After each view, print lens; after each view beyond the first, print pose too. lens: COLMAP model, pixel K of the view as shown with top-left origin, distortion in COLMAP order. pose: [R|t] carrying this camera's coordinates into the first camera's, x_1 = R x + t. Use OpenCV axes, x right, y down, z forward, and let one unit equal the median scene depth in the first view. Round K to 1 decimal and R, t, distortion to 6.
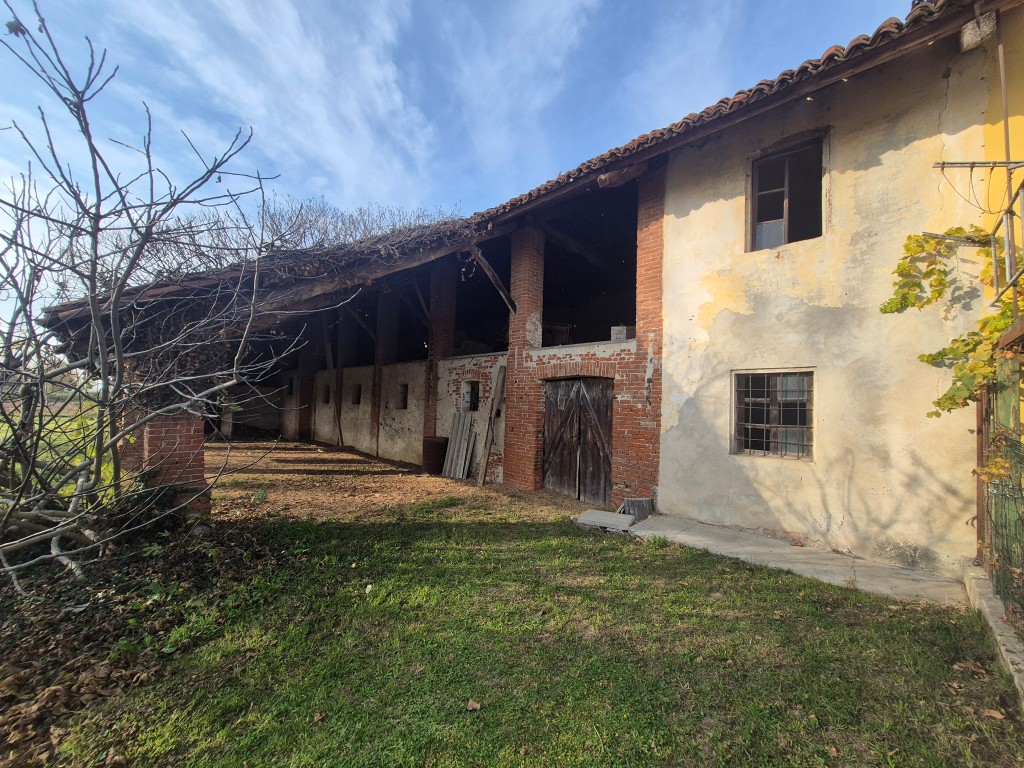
lens RADIAL K [[400.2, 0, 518.7], [0, 400.2, 387.9], [0, 0, 1]] dist [0.000793, 0.000465]
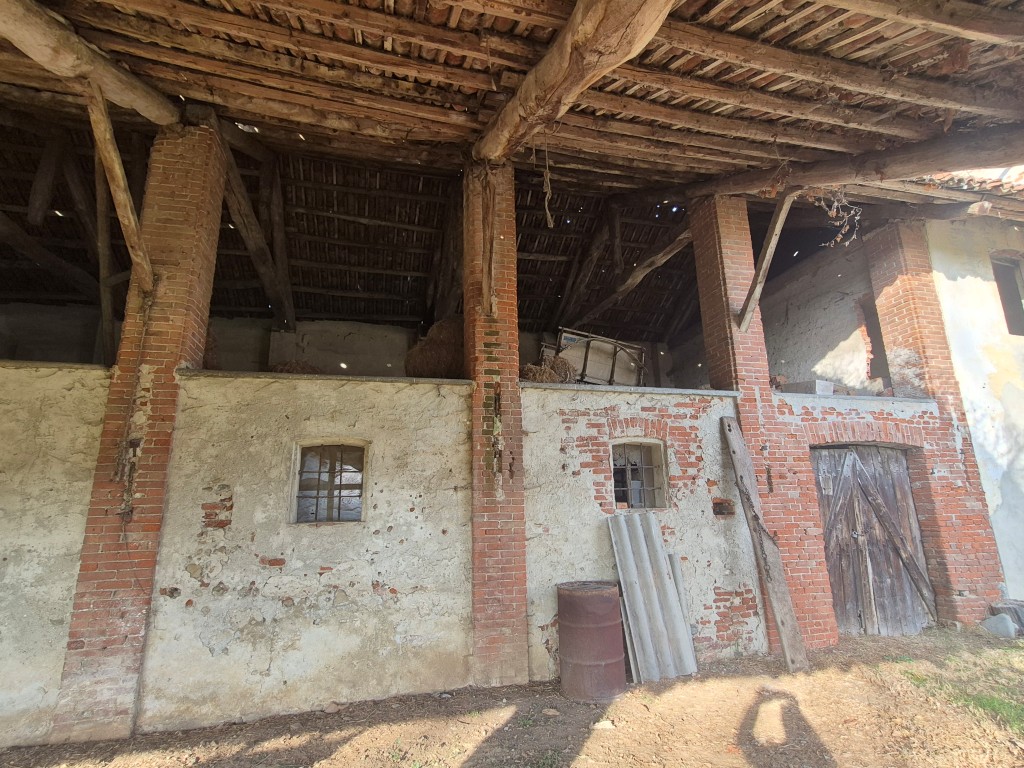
lens RADIAL K [[514.1, 0, 519.8], [0, 514.1, 386.1], [0, 0, 1]] dist [0.005052, 0.001398]
pose [[0.507881, 0.150234, 0.848226, -1.094216], [0.002258, 0.984439, -0.175711, 0.035102], [-0.861424, 0.091155, 0.499639, 1.264674]]
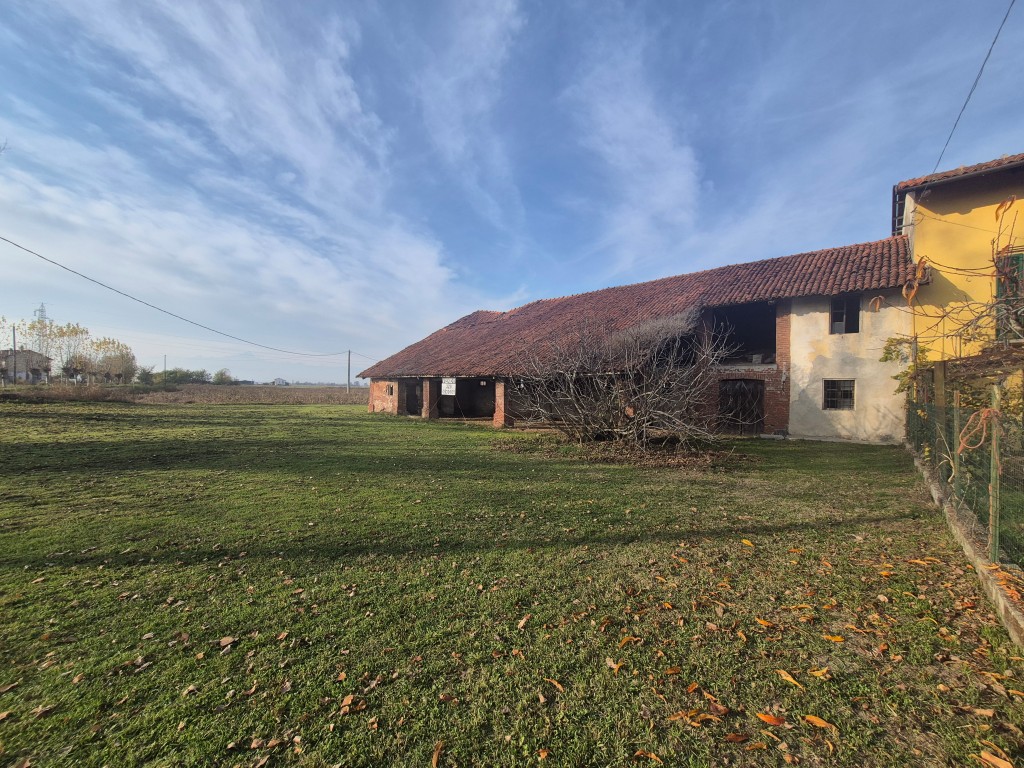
lens RADIAL K [[409.6, 0, 509.1], [0, 409.6, 387.9], [0, 0, 1]] dist [-0.000612, 0.000326]
pose [[0.999605, -0.016306, 0.022910, -1.426165], [0.015329, 0.998992, 0.042199, -0.114181], [-0.023575, -0.041831, 0.998847, -1.477518]]
